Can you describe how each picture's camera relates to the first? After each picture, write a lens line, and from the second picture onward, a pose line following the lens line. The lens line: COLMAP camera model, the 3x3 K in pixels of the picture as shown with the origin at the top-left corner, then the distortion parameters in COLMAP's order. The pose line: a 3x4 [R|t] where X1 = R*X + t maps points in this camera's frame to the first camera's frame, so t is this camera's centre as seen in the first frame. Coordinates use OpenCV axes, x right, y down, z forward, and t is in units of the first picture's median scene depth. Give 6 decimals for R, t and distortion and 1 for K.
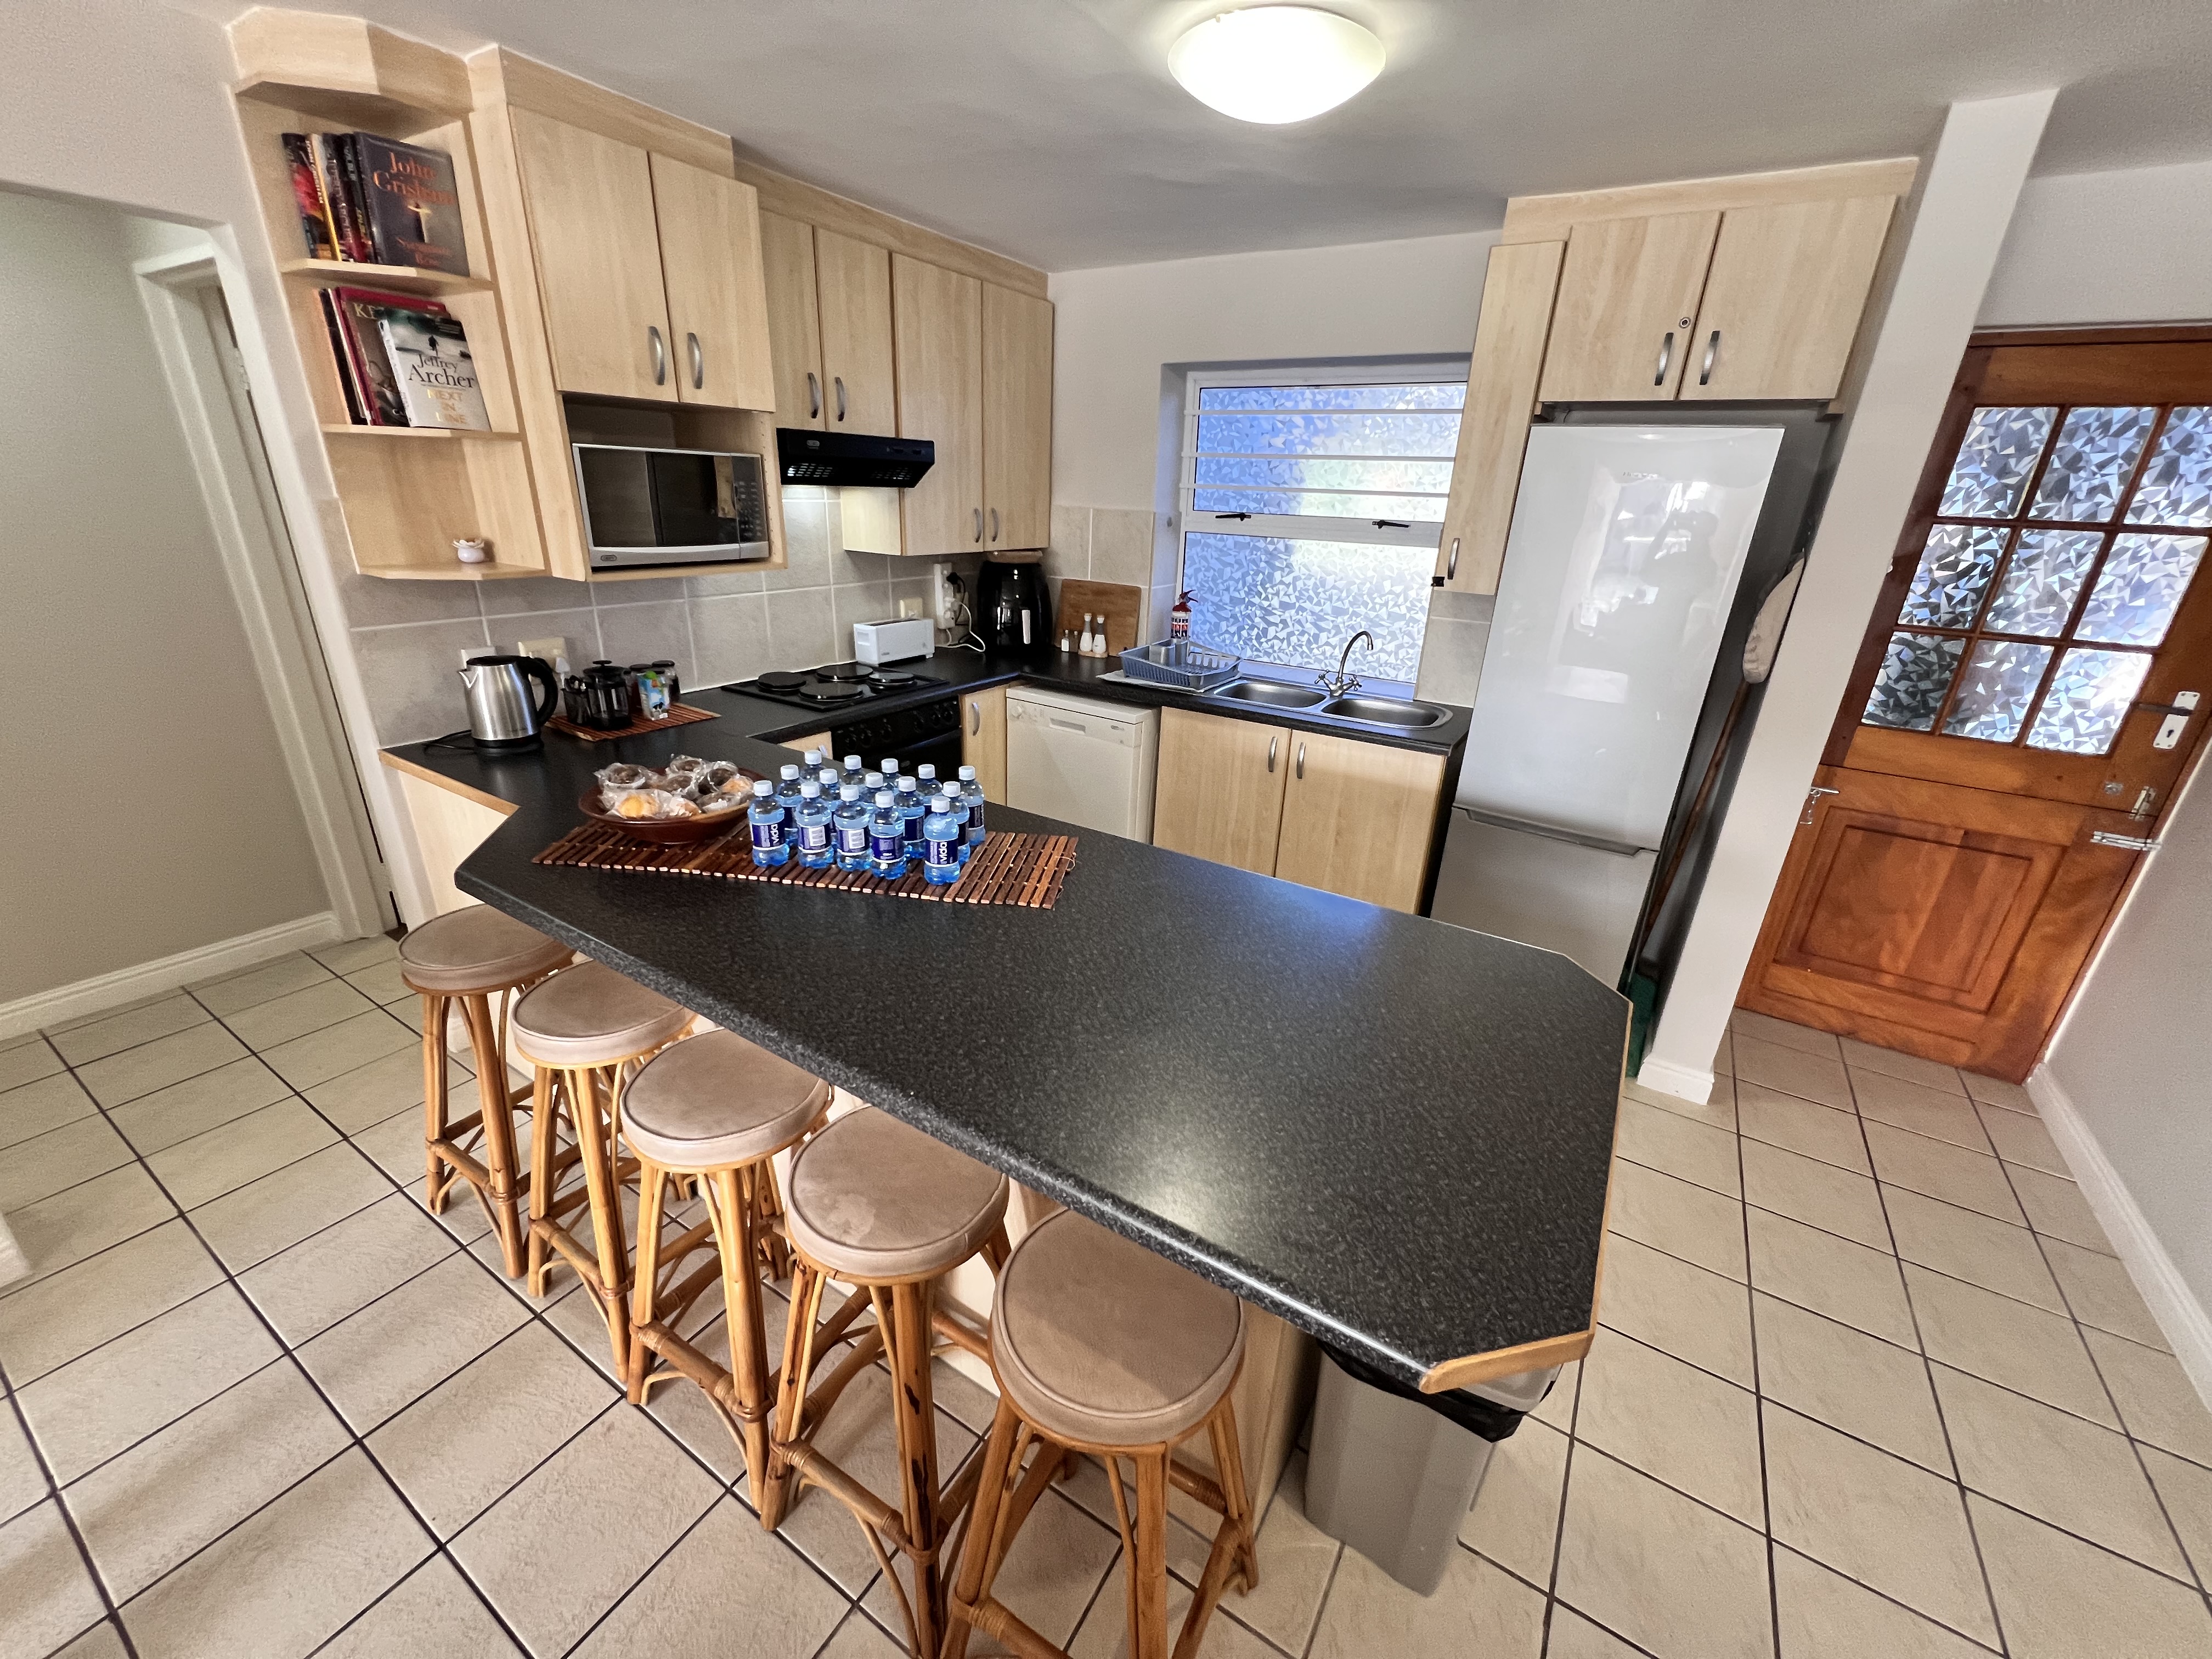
lens RADIAL K [[880.3, 0, 1098.2], [0, 880.3, 832.1], [0, 0, 1]] dist [-0.000150, 0.000689]
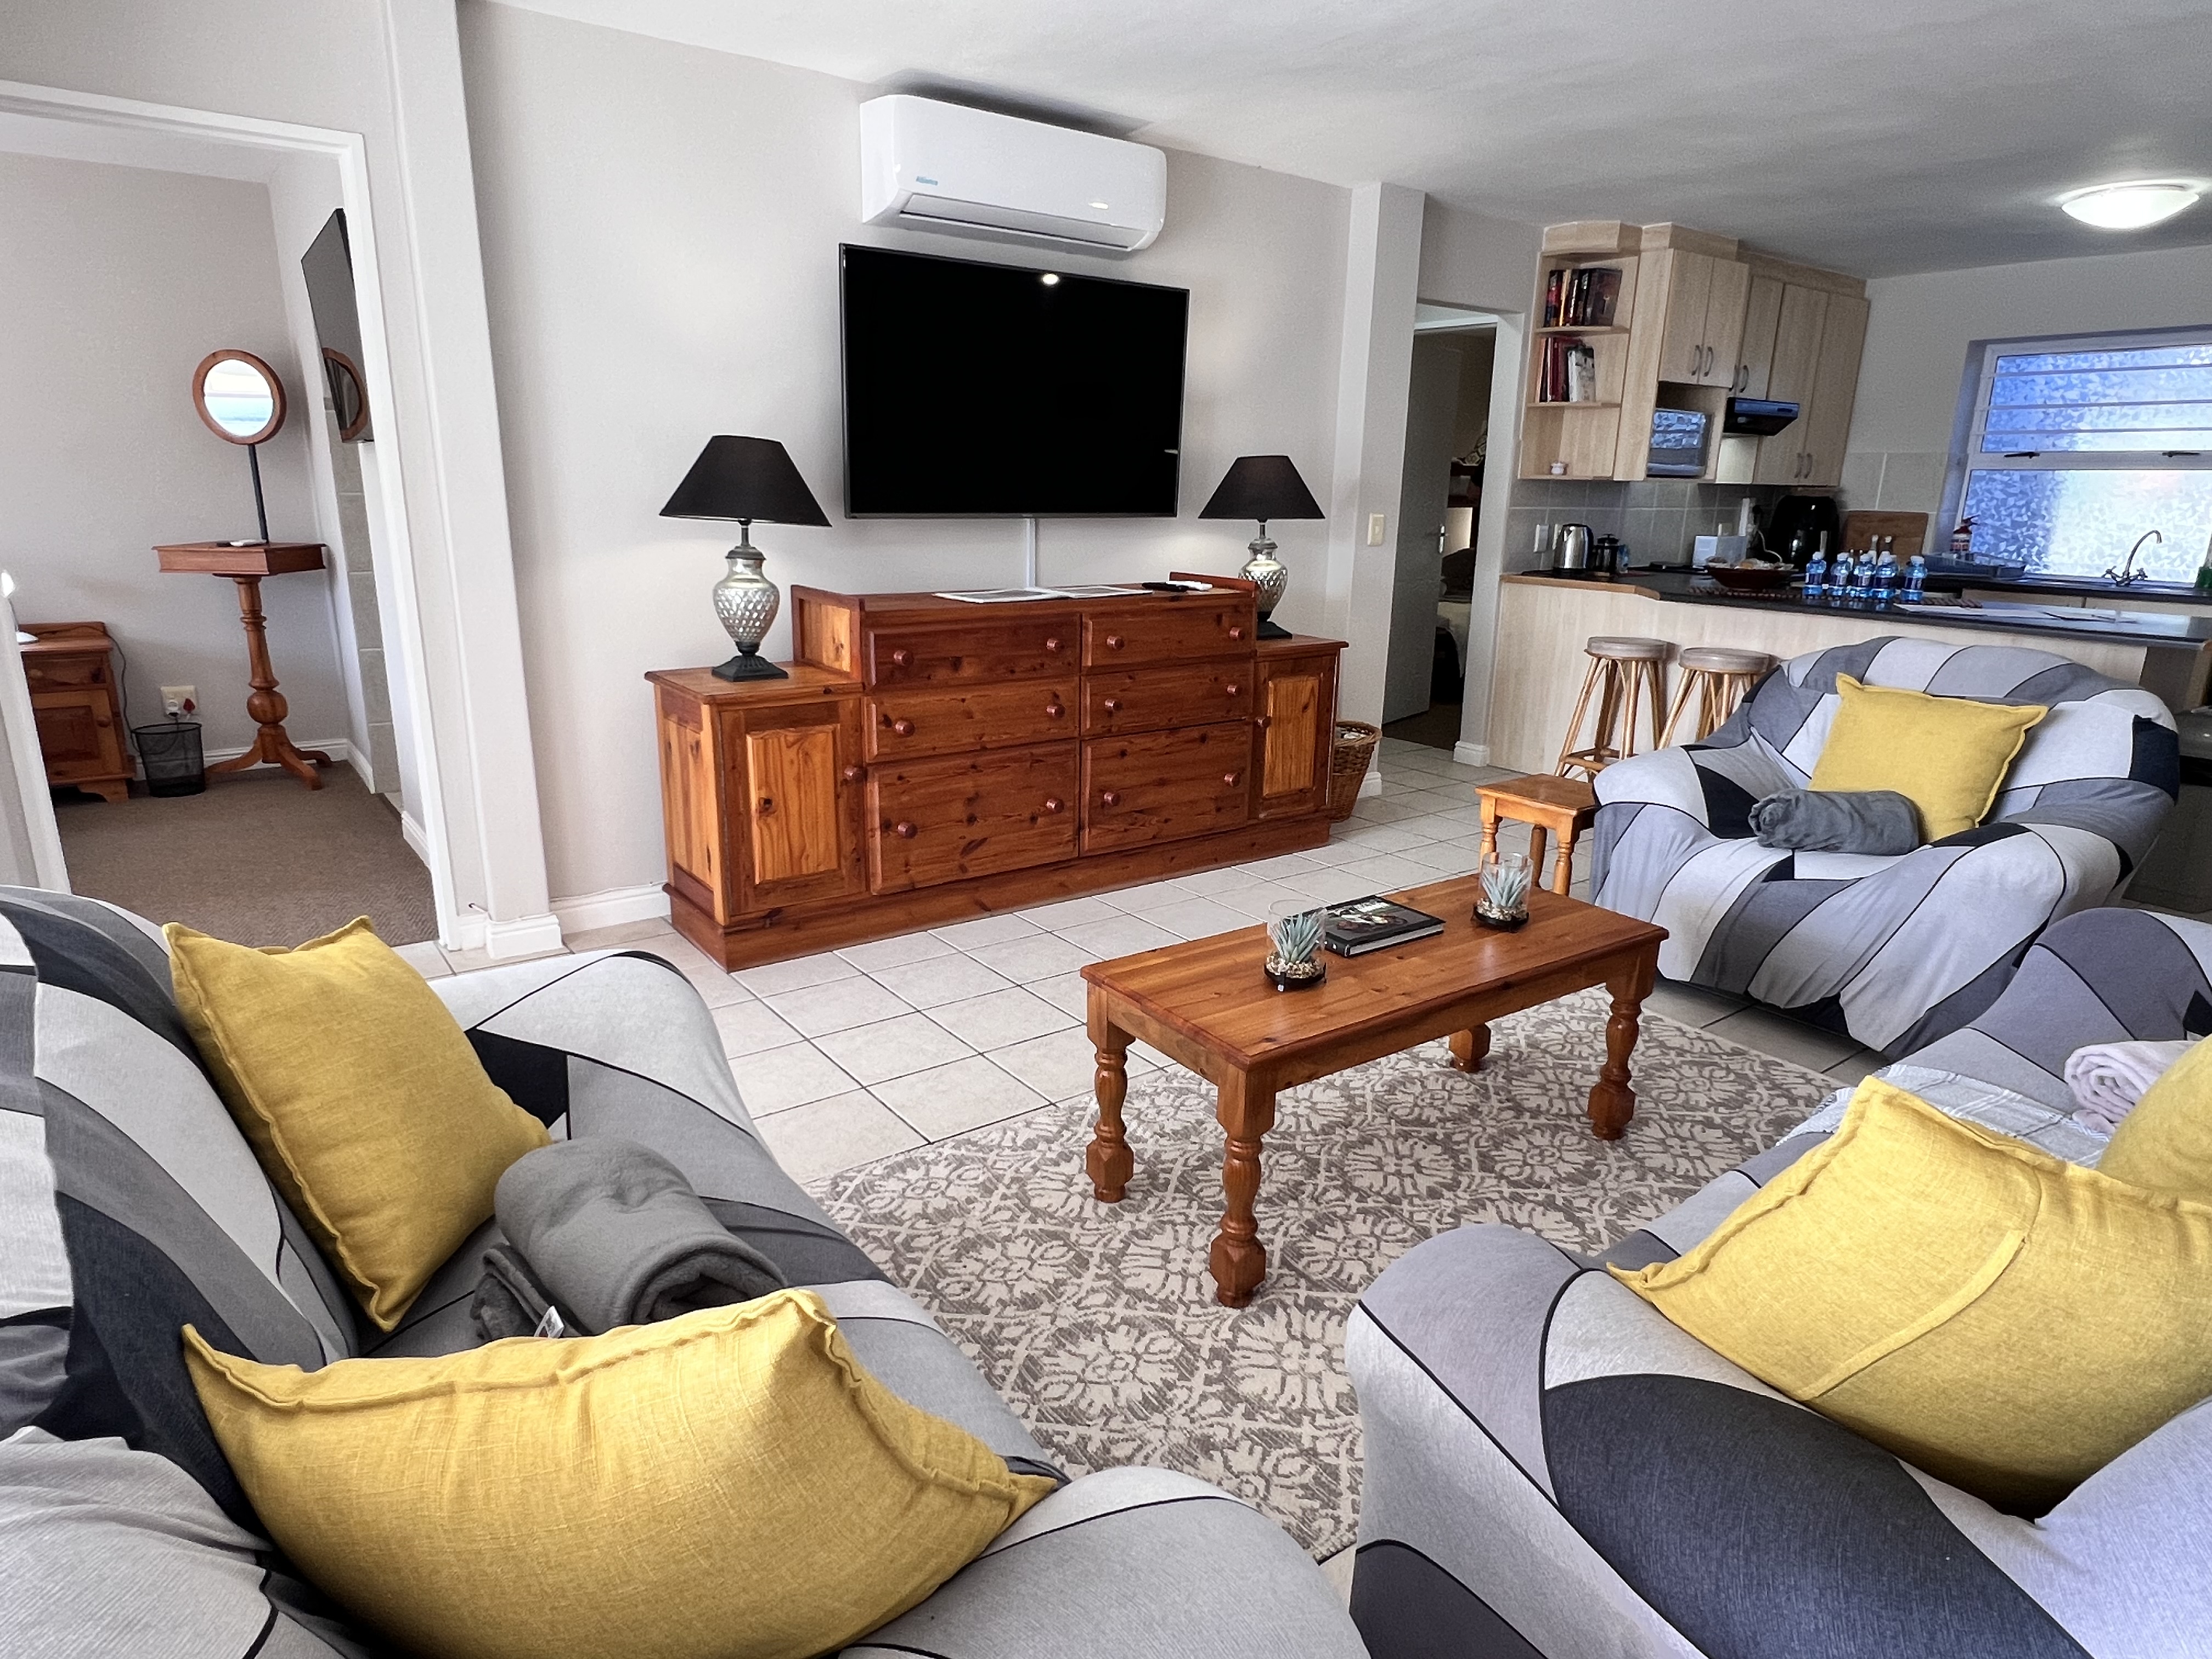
lens RADIAL K [[1281.1, 0, 1099.3], [0, 1281.1, 847.7], [0, 0, 1]] dist [0.001800, 0.000630]
pose [[0.933067, 0.078014, -0.351140, -0.456819], [-0.115915, 0.989334, -0.088211, 0.594095], [0.340513, 0.123010, 0.932158, -1.259429]]
